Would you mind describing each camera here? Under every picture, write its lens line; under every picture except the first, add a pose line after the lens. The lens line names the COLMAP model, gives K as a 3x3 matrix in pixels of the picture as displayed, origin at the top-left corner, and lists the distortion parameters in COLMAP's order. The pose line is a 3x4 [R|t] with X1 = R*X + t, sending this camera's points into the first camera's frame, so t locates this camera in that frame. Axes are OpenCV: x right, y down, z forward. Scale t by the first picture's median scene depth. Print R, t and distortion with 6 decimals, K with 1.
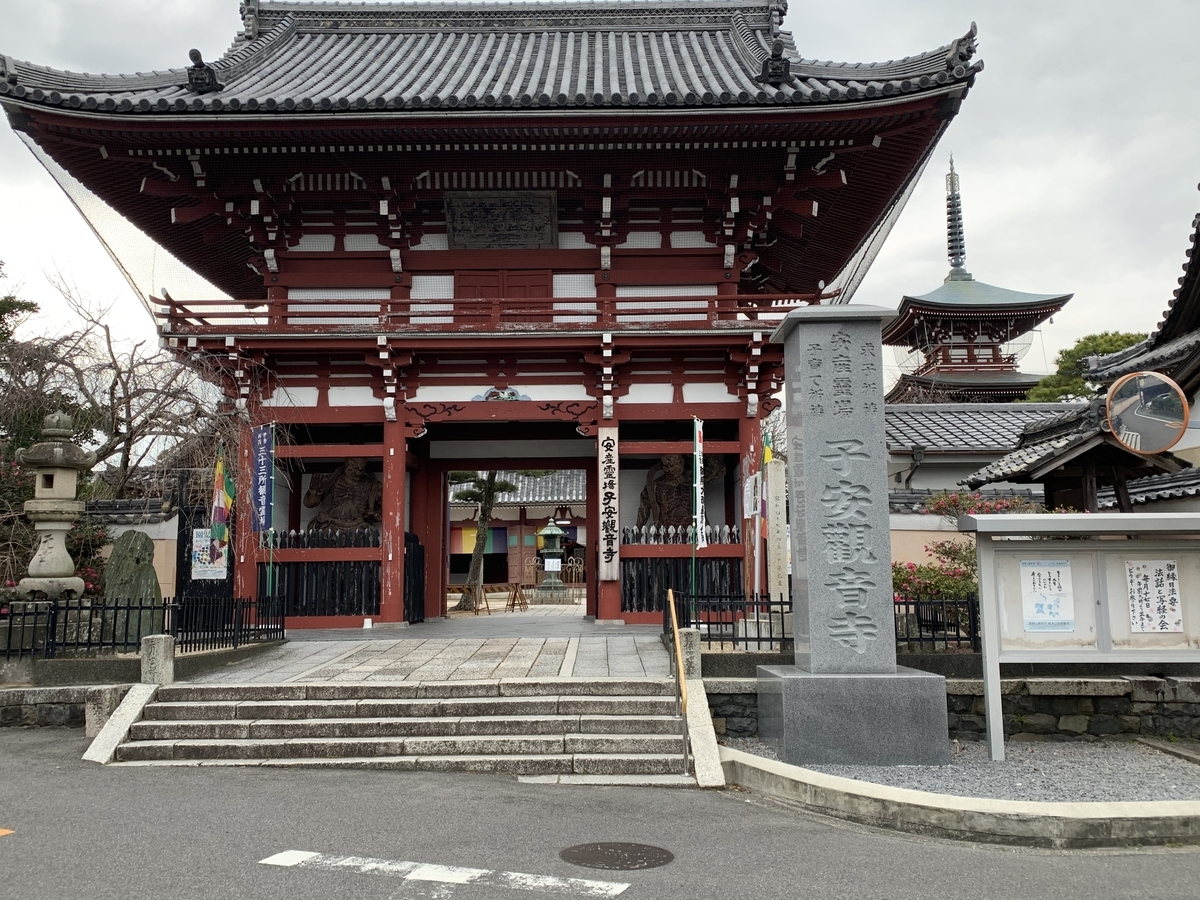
lens RADIAL K [[1038.4, 0, 600.3], [0, 1038.4, 450.5], [0, 0, 1]] dist [0.029350, 0.000651]
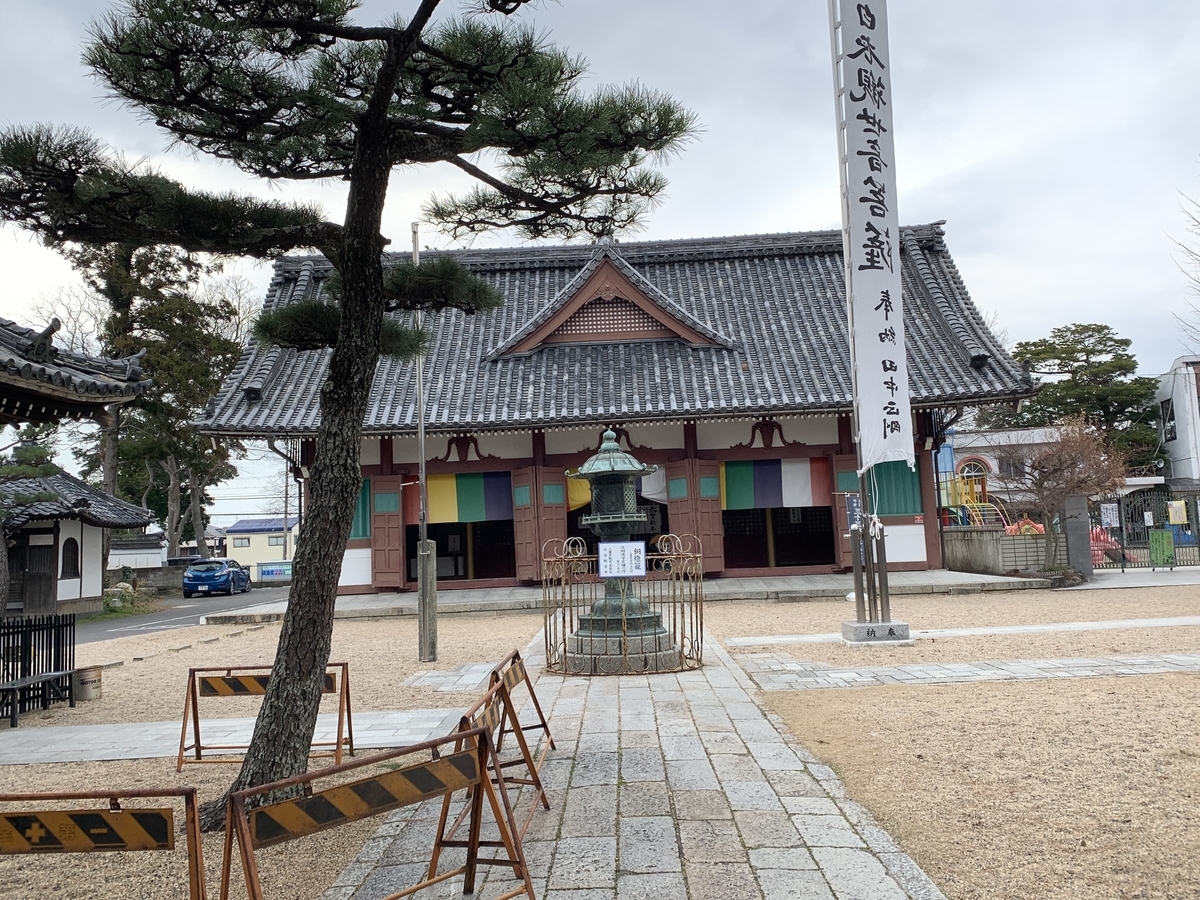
lens RADIAL K [[1038.4, 0, 599.6], [0, 1038.4, 449.0], [0, 0, 1]] dist [0.029350, 0.000651]
pose [[0.999059, -0.036941, -0.022717, -0.032743], [0.037856, 0.998431, 0.041255, 0.043890], [0.021158, -0.042077, 0.998890, 0.488568]]
